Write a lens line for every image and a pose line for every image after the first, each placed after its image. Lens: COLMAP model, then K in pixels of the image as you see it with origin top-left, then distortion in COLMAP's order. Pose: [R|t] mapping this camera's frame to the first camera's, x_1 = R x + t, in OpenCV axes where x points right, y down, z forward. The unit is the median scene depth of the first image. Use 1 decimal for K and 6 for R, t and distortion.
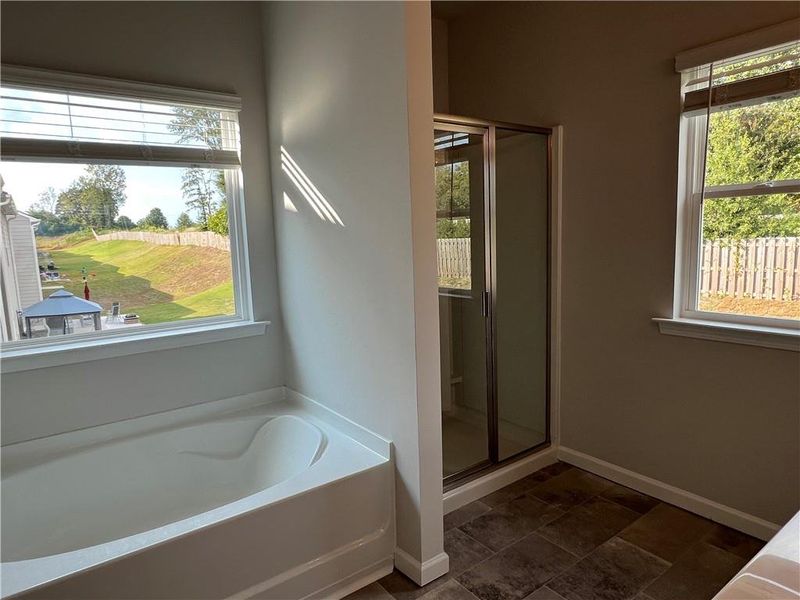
lens RADIAL K [[501.0, 0, 400.3], [0, 501.0, 301.9], [0, 0, 1]] dist [-0.004121, -0.004906]
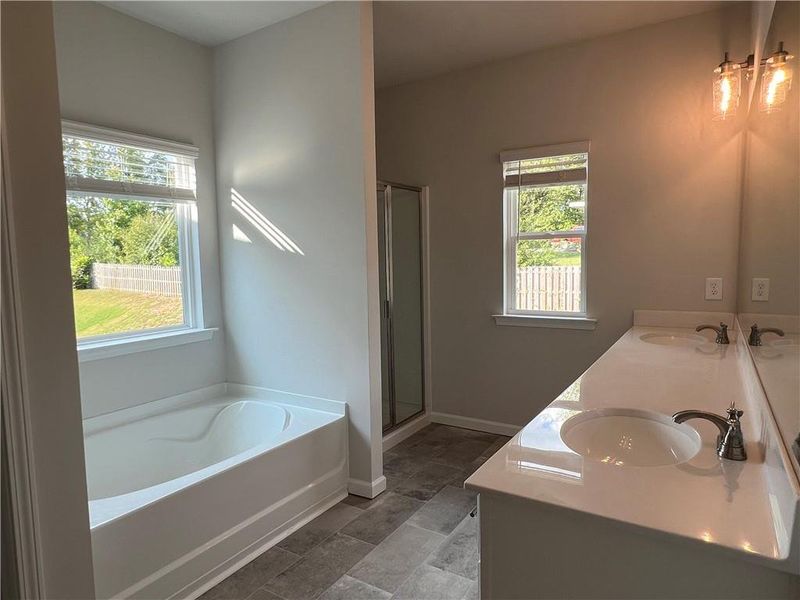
lens RADIAL K [[501.0, 0, 401.0], [0, 501.0, 299.3], [0, 0, 1]] dist [-0.004121, -0.004906]
pose [[0.928008, -0.014006, 0.372298, -0.316903], [0.035789, 0.998023, -0.051662, 0.051073], [-0.370838, 0.061267, 0.926674, -0.320949]]
